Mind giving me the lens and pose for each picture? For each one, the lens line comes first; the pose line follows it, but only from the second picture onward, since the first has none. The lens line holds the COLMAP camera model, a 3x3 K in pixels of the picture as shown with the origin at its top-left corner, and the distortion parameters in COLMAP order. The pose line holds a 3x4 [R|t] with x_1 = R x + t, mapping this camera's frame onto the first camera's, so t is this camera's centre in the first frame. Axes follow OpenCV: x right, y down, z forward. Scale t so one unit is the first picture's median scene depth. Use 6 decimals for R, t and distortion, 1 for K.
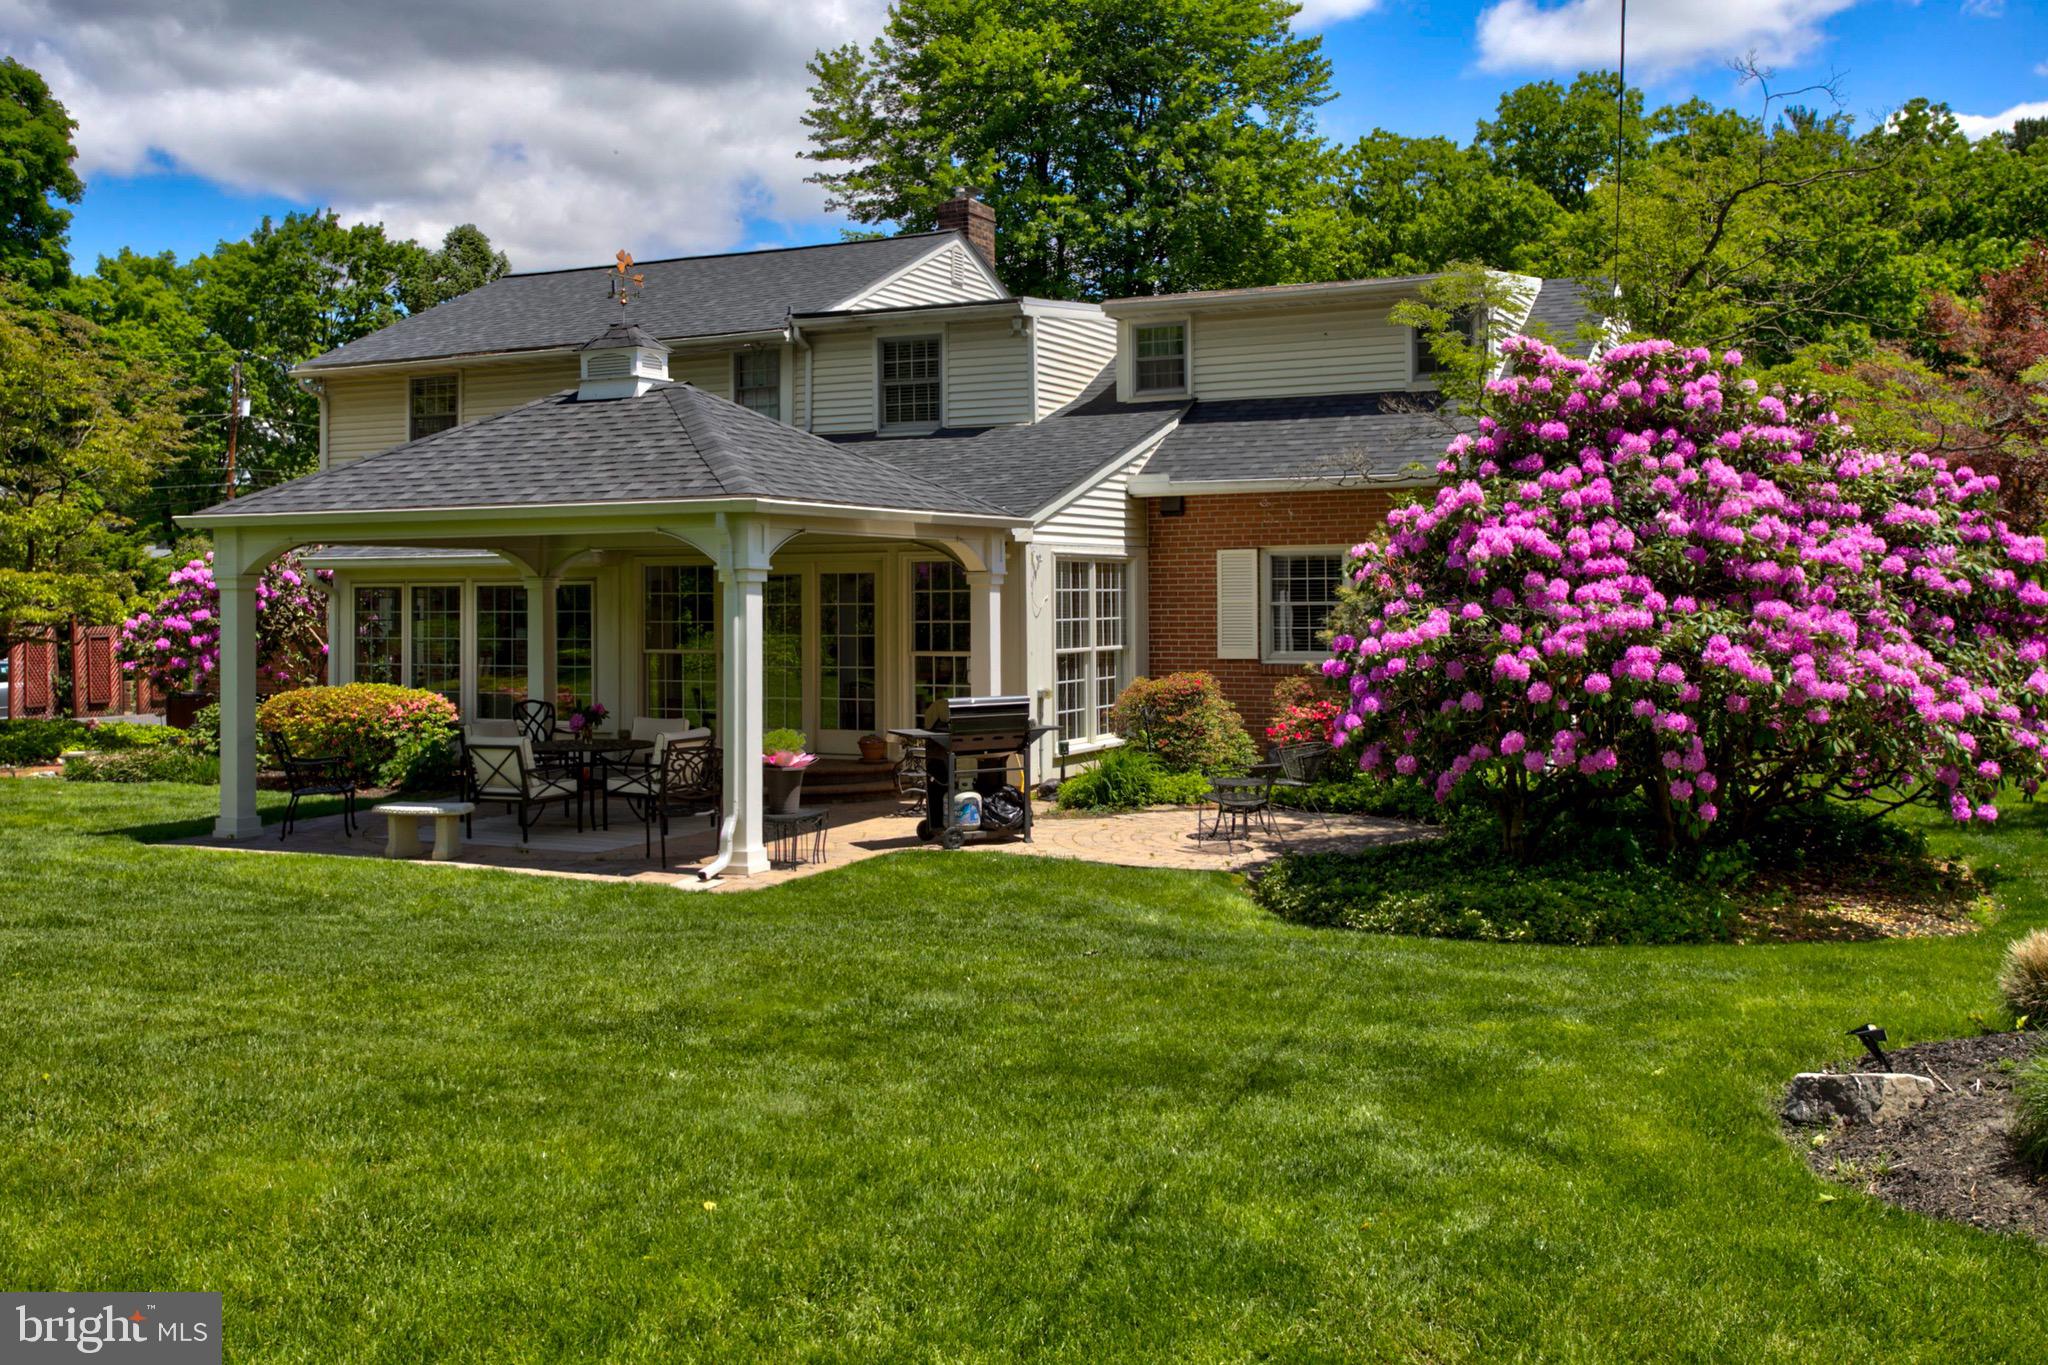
lens RADIAL K [[1928.6, 0, 1024.0], [0, 1928.6, 682.5], [0, 0, 1]] dist [-0.005411, -0.000566]
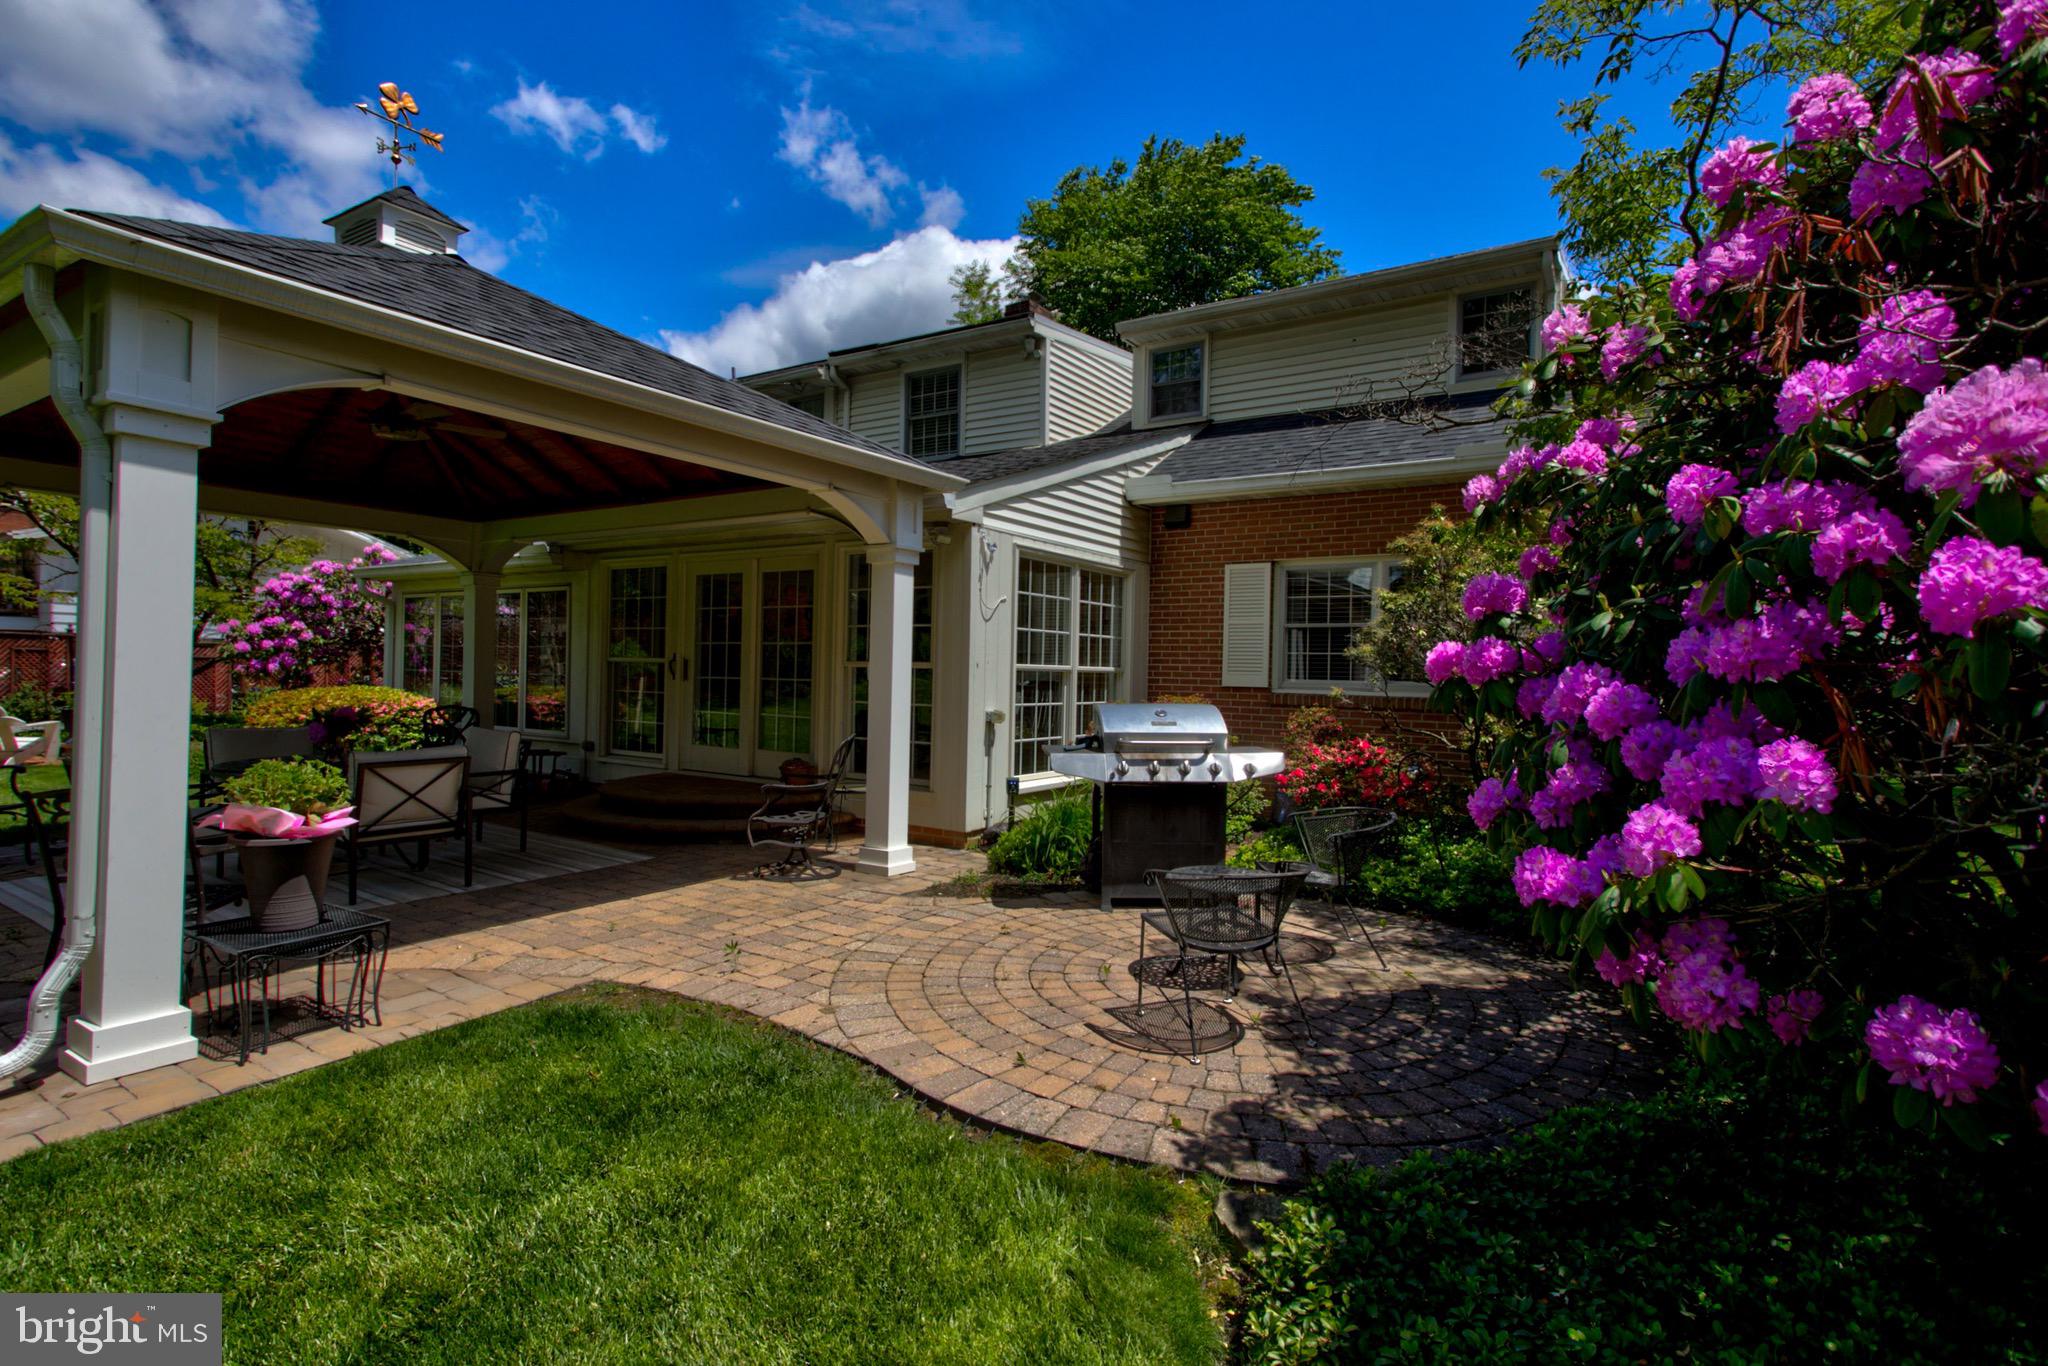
lens RADIAL K [[993.6, 0, 1019.0], [0, 993.6, 707.6], [0, 0, 1]] dist [0.002058, -0.000051]
pose [[0.991494, 0.032916, -0.125917, 0.066110], [-0.034296, 0.999373, -0.008807, 0.004843], [0.125549, 0.013050, 0.992002, 0.536812]]
